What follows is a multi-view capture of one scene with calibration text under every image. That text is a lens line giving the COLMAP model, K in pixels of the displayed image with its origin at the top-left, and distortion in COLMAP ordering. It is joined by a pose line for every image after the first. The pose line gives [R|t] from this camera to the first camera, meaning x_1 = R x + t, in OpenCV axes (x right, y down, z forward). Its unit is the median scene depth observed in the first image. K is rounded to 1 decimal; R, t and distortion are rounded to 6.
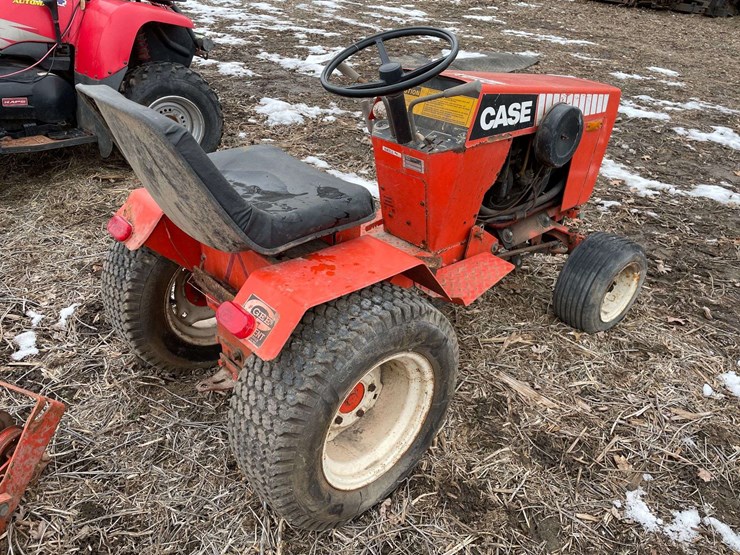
lens RADIAL K [[557.7, 0, 374.8], [0, 557.7, 279.9], [0, 0, 1]] dist [0.087791, -0.113623]
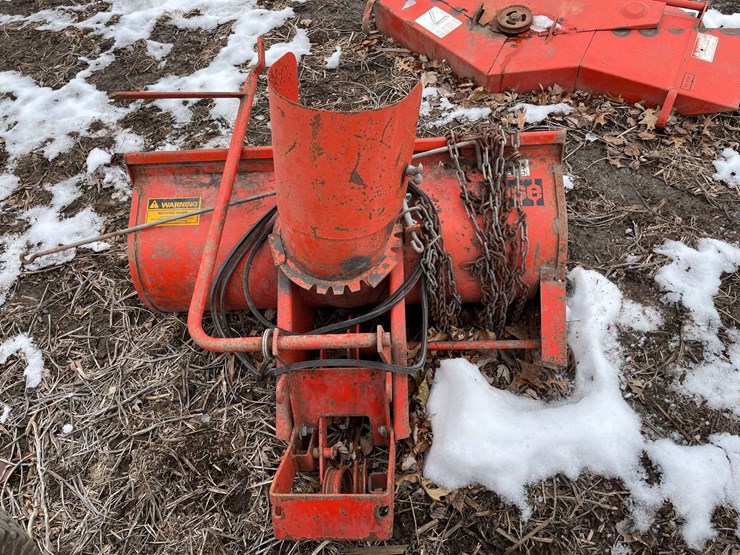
lens RADIAL K [[557.7, 0, 364.9], [0, 557.7, 271.1], [0, 0, 1]] dist [0.087791, -0.113623]
pose [[-0.951708, 0.252772, -0.174238, -0.529173], [-0.136610, 0.159579, 0.977687, -0.499990], [0.274937, 0.954275, -0.117341, 0.671734]]
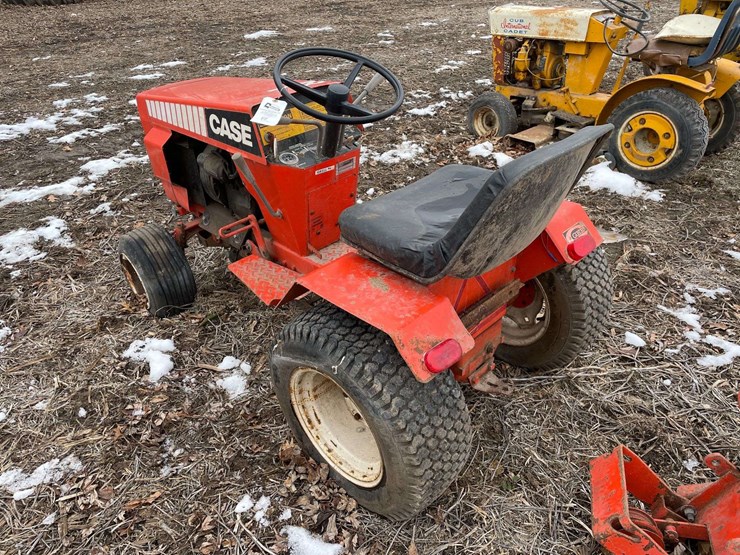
lens RADIAL K [[557.7, 0, 372.6], [0, 557.7, 277.2], [0, 0, 1]] dist [0.087791, -0.113623]
pose [[-0.050669, -0.560193, 0.826811, -1.000107], [0.526217, 0.688662, 0.498840, -0.596130], [-0.848840, 0.460357, 0.259889, 0.787452]]
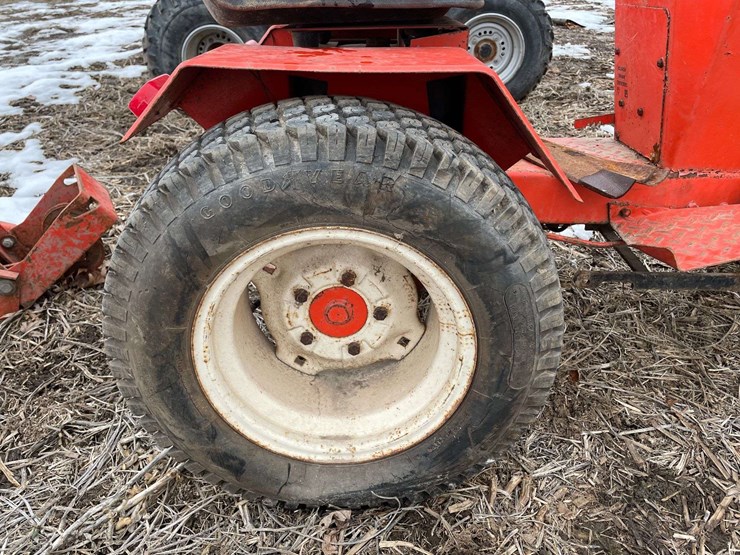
lens RADIAL K [[557.7, 0, 365.8], [0, 557.7, 274.5], [0, 0, 1]] dist [0.087791, -0.113623]
pose [[0.734455, 0.282395, -0.617114, 0.280066], [-0.304880, 0.949686, 0.071731, 0.102784], [0.606320, 0.135463, 0.783598, 0.468595]]
